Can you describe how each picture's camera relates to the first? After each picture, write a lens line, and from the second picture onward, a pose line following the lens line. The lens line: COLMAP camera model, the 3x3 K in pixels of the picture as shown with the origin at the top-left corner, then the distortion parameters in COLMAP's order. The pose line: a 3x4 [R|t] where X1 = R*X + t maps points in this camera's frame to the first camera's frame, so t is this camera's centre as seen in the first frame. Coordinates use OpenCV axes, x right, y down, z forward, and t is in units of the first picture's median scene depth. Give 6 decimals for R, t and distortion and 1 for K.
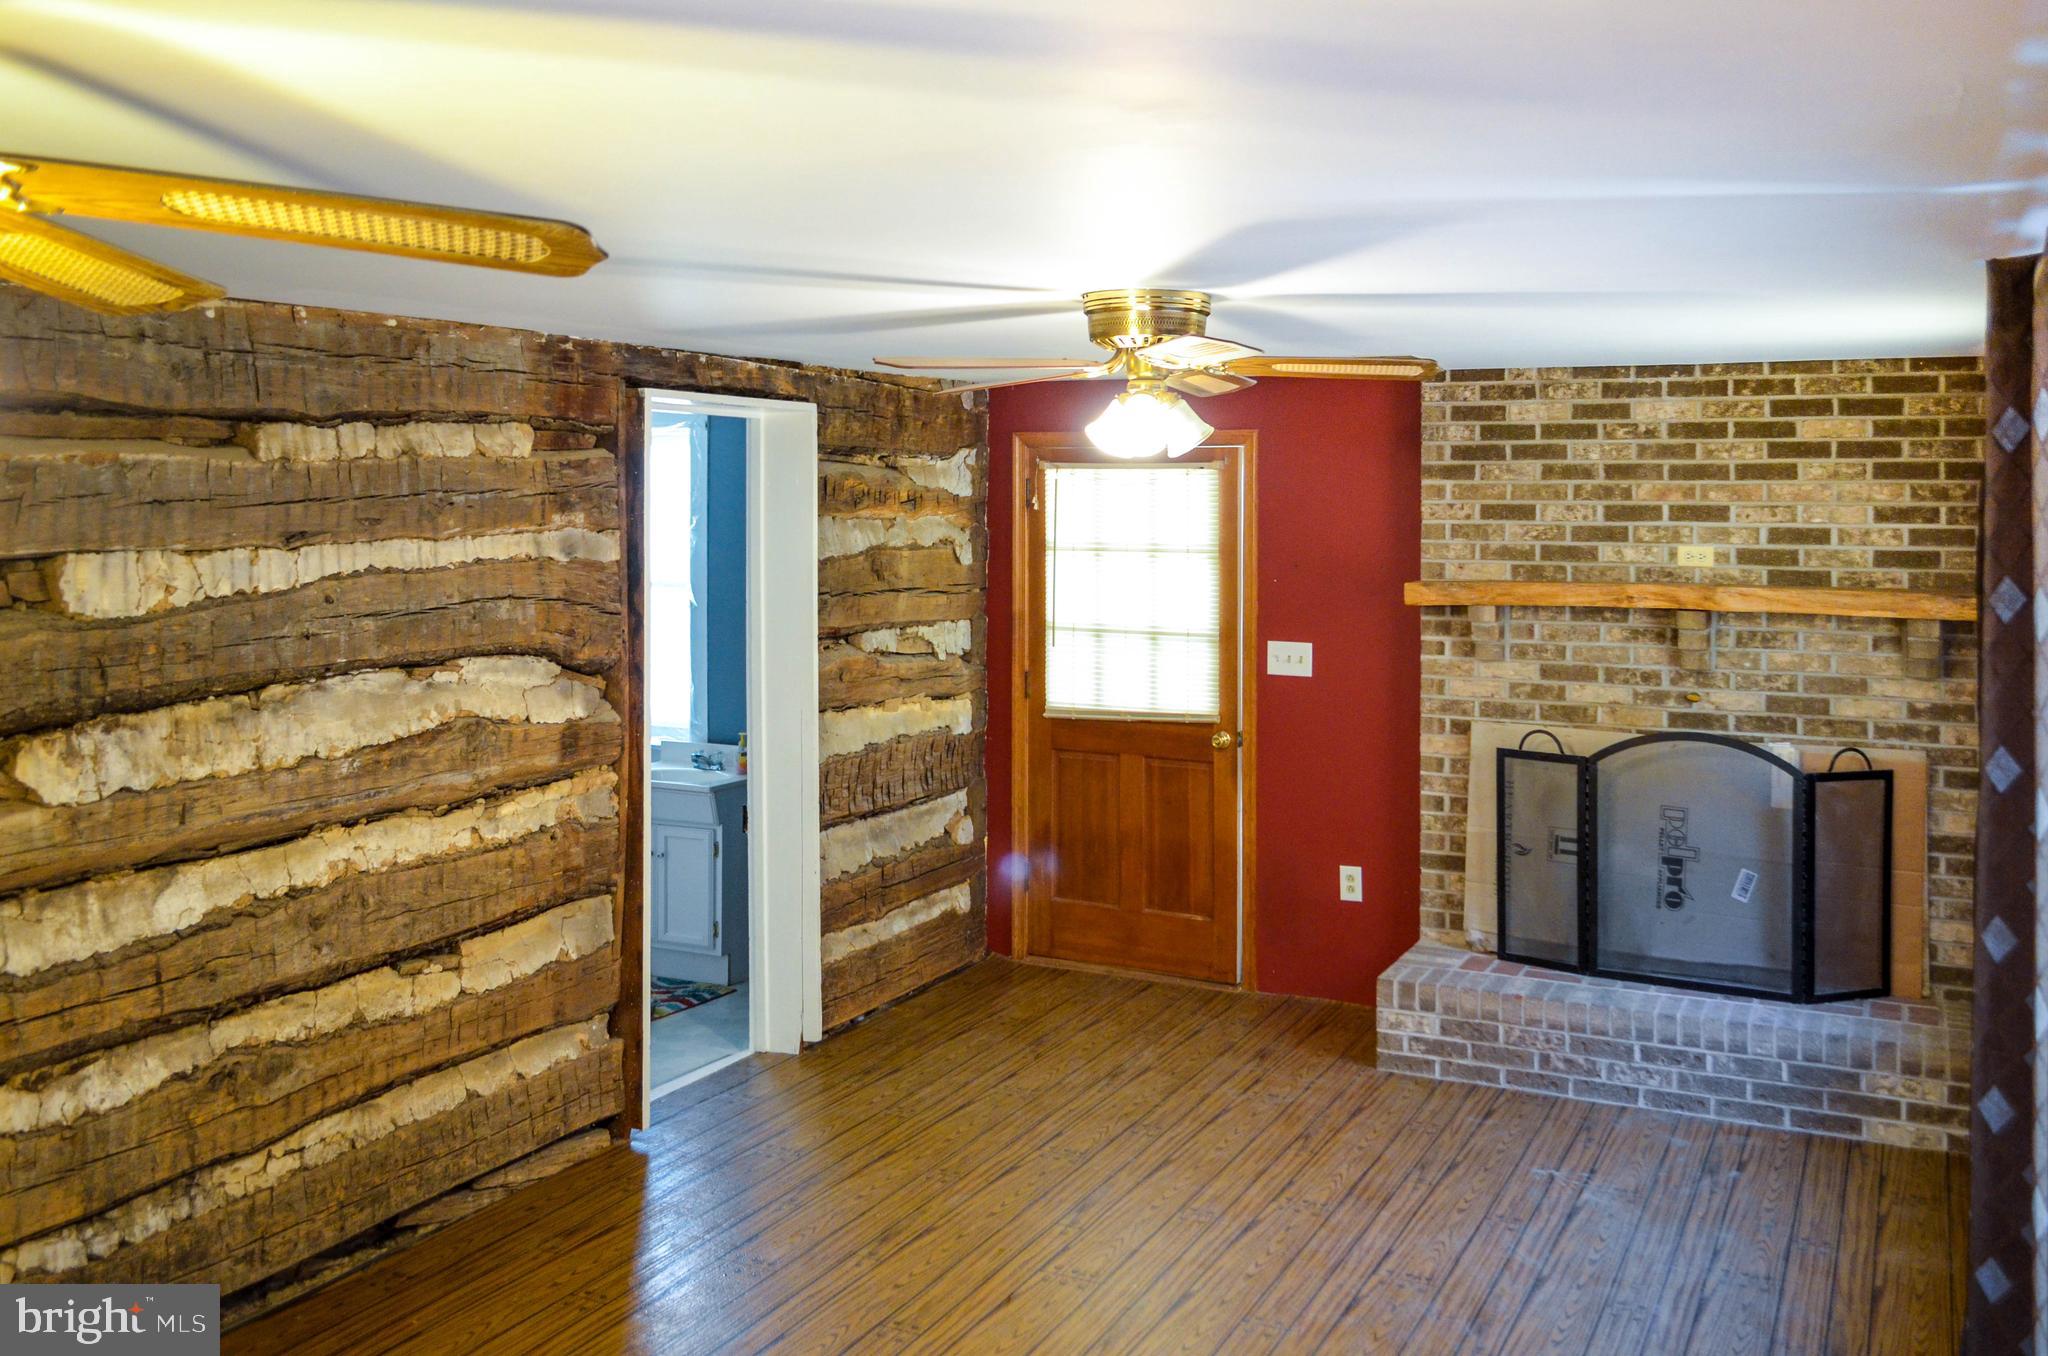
lens RADIAL K [[1763.4, 0, 1124.1], [0, 1763.4, 556.1], [0, 0, 1]] dist [-0.011074, 0.007749]
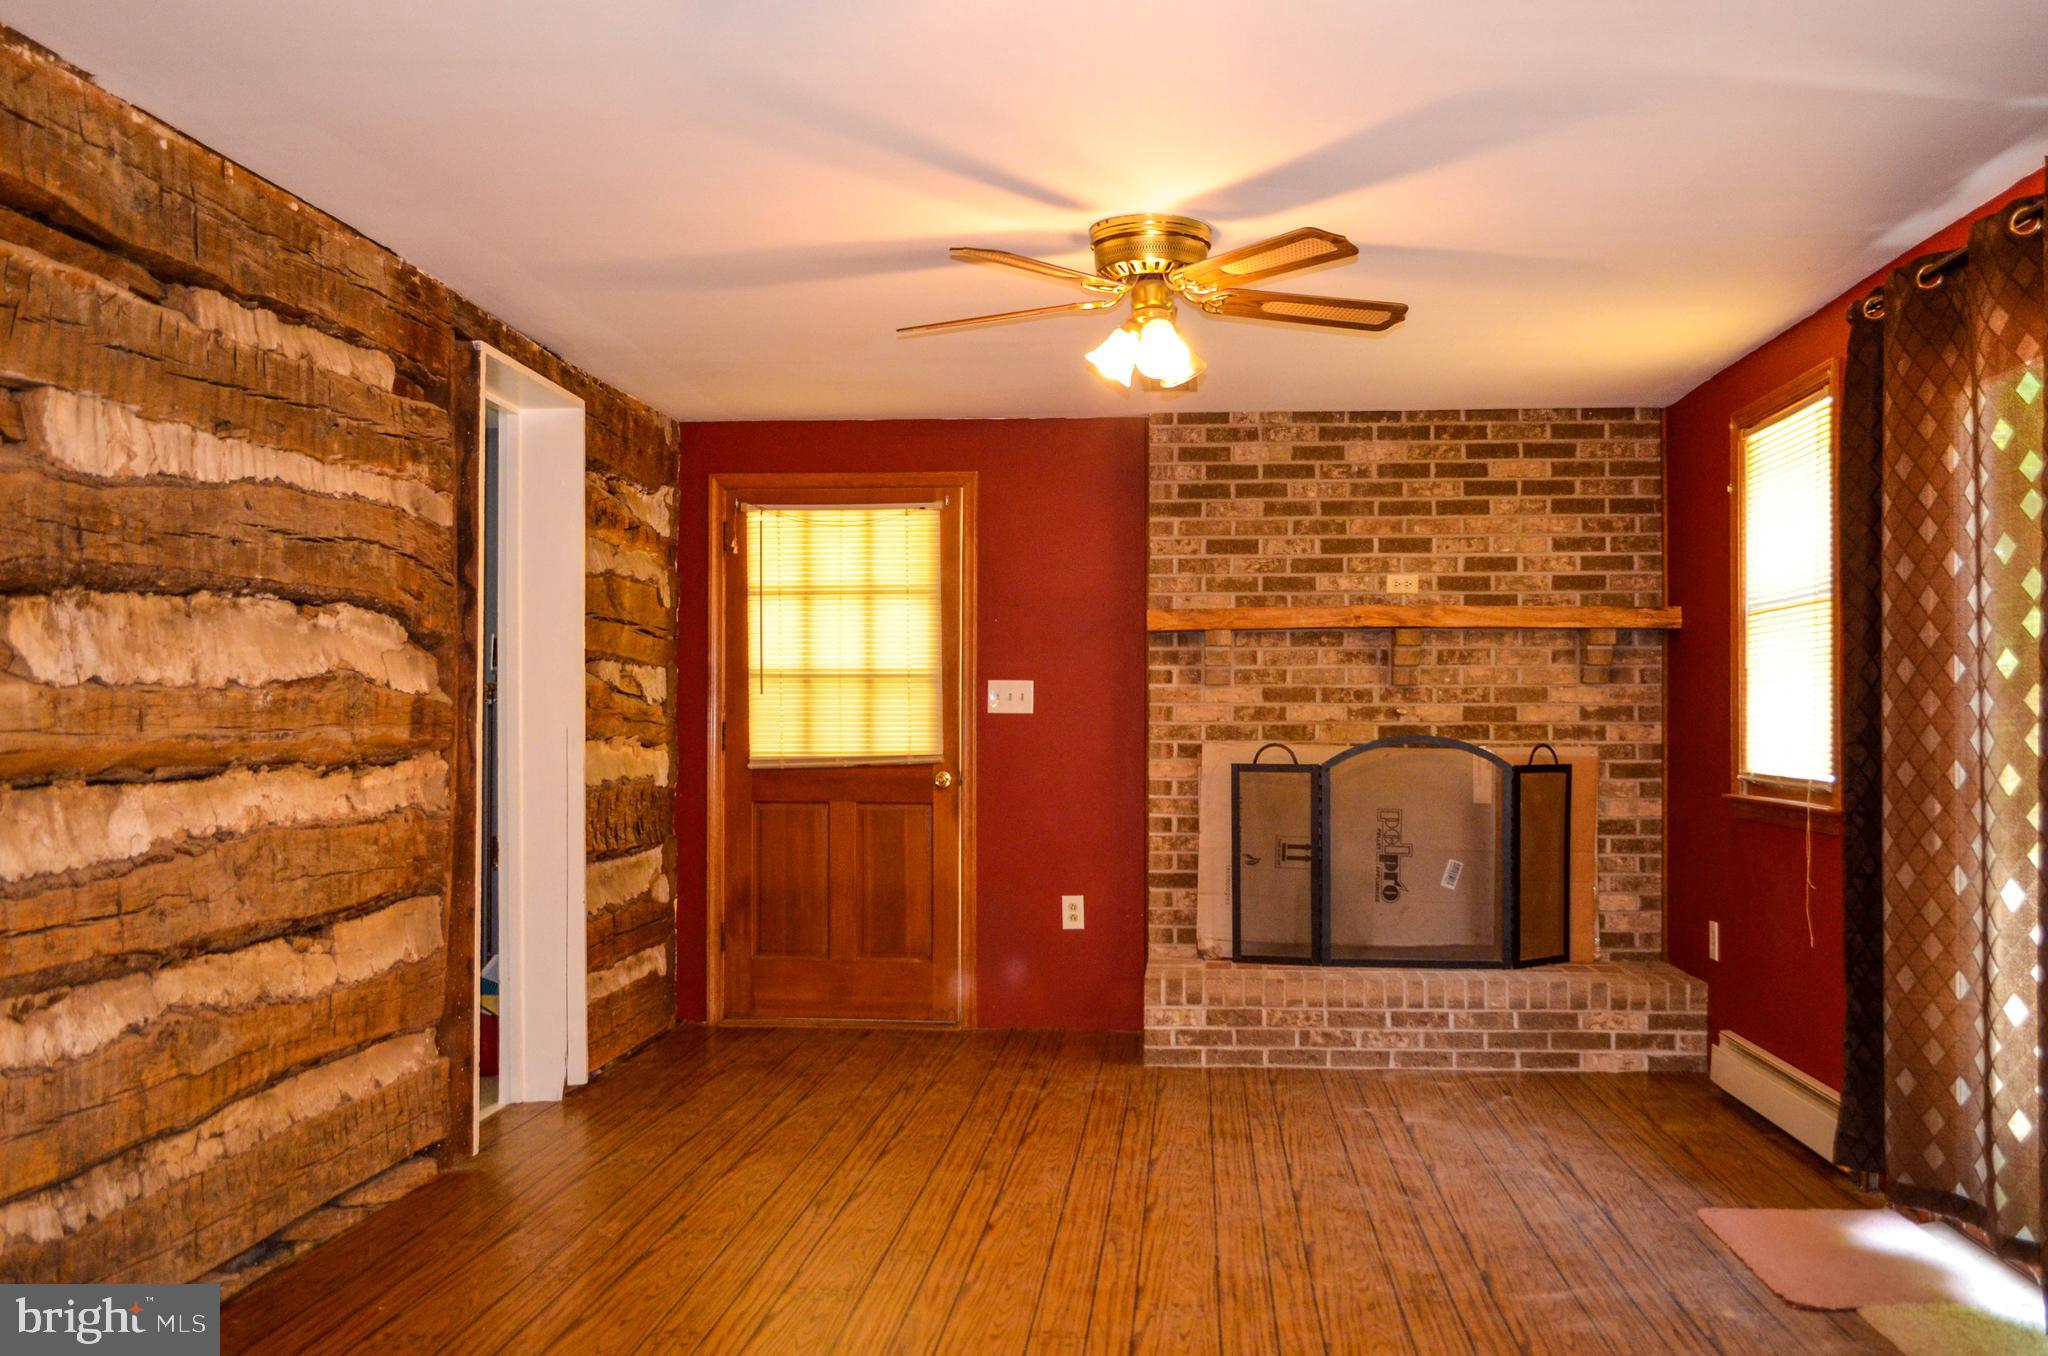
lens RADIAL K [[1763.4, 0, 1187.7], [0, 1763.4, 716.2], [0, 0, 1]] dist [-0.011074, 0.007749]
pose [[0.932621, -0.011923, 0.360660, -0.219362], [0.015102, 0.999868, -0.005995, 0.094151], [-0.360541, 0.011038, 0.932678, 0.008921]]
